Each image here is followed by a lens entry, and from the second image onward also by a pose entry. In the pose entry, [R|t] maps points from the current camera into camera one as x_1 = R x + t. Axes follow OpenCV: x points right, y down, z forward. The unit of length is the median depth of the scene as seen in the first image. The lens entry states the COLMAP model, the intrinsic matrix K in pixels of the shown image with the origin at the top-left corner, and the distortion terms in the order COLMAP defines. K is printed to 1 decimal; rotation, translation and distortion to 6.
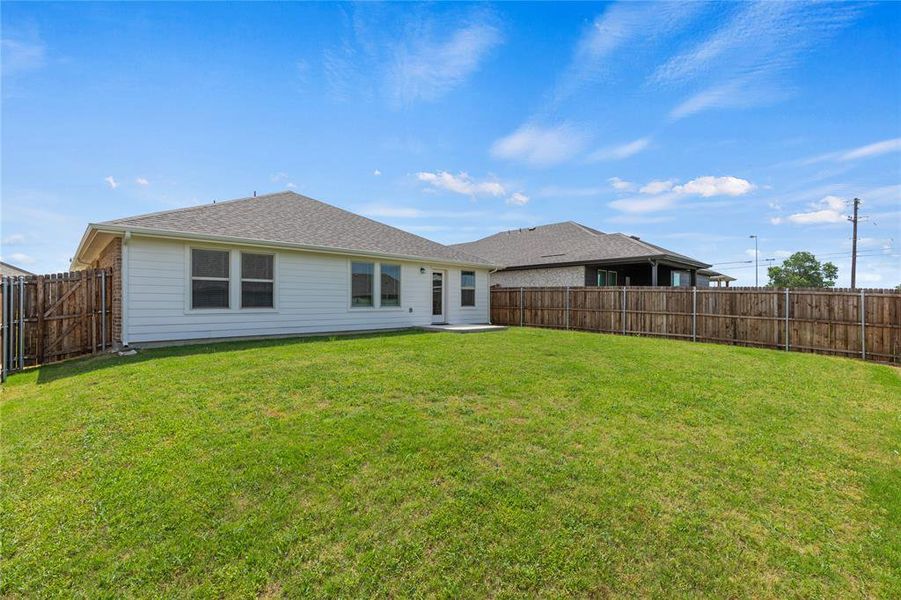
lens RADIAL K [[409.0, 0, 461.6], [0, 409.0, 300.7], [0, 0, 1]] dist [0.013919, -0.002579]
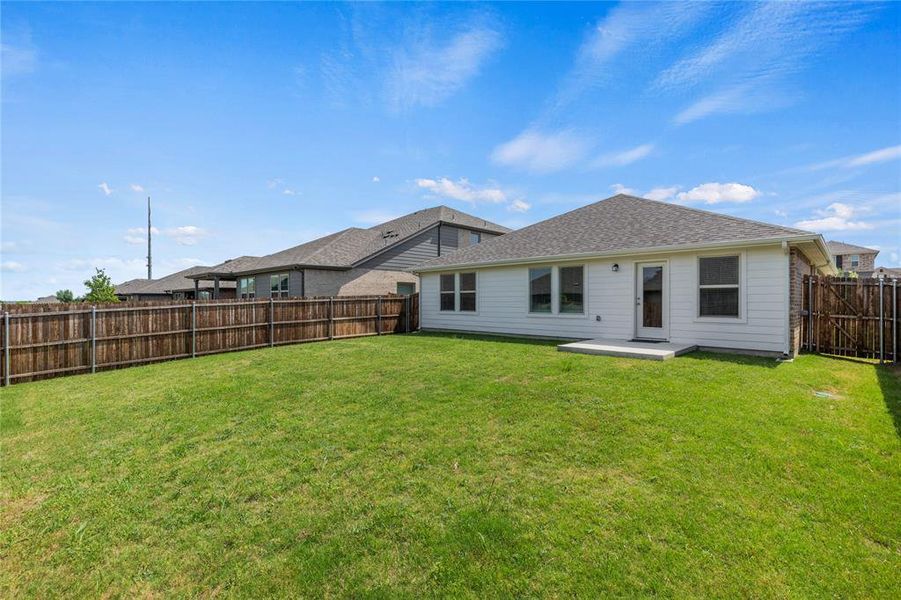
lens RADIAL K [[409.0, 0, 451.7], [0, 409.0, 302.9], [0, 0, 1]] dist [0.013919, -0.002579]
pose [[-0.004704, -0.005148, -0.999976, 0.725263], [-0.005127, 0.999974, -0.005124, -0.002384], [0.999976, 0.005103, -0.004730, 0.751996]]
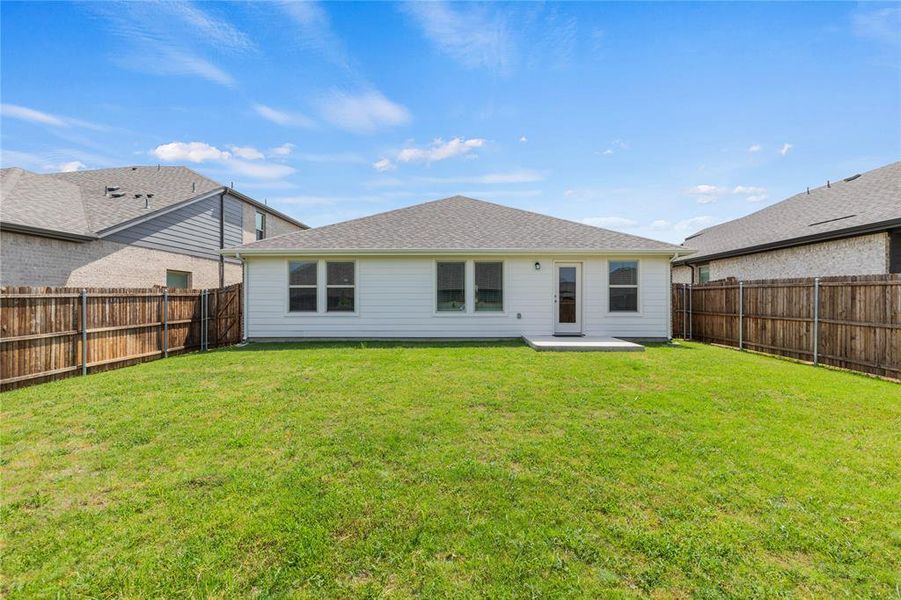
lens RADIAL K [[409.0, 0, 457.6], [0, 409.0, 297.4], [0, 0, 1]] dist [0.013919, -0.002579]
pose [[0.685105, -0.016642, -0.728255, 0.397433], [0.002295, 0.999783, -0.020688, 0.002568], [0.728441, 0.012502, 0.684994, 0.382744]]
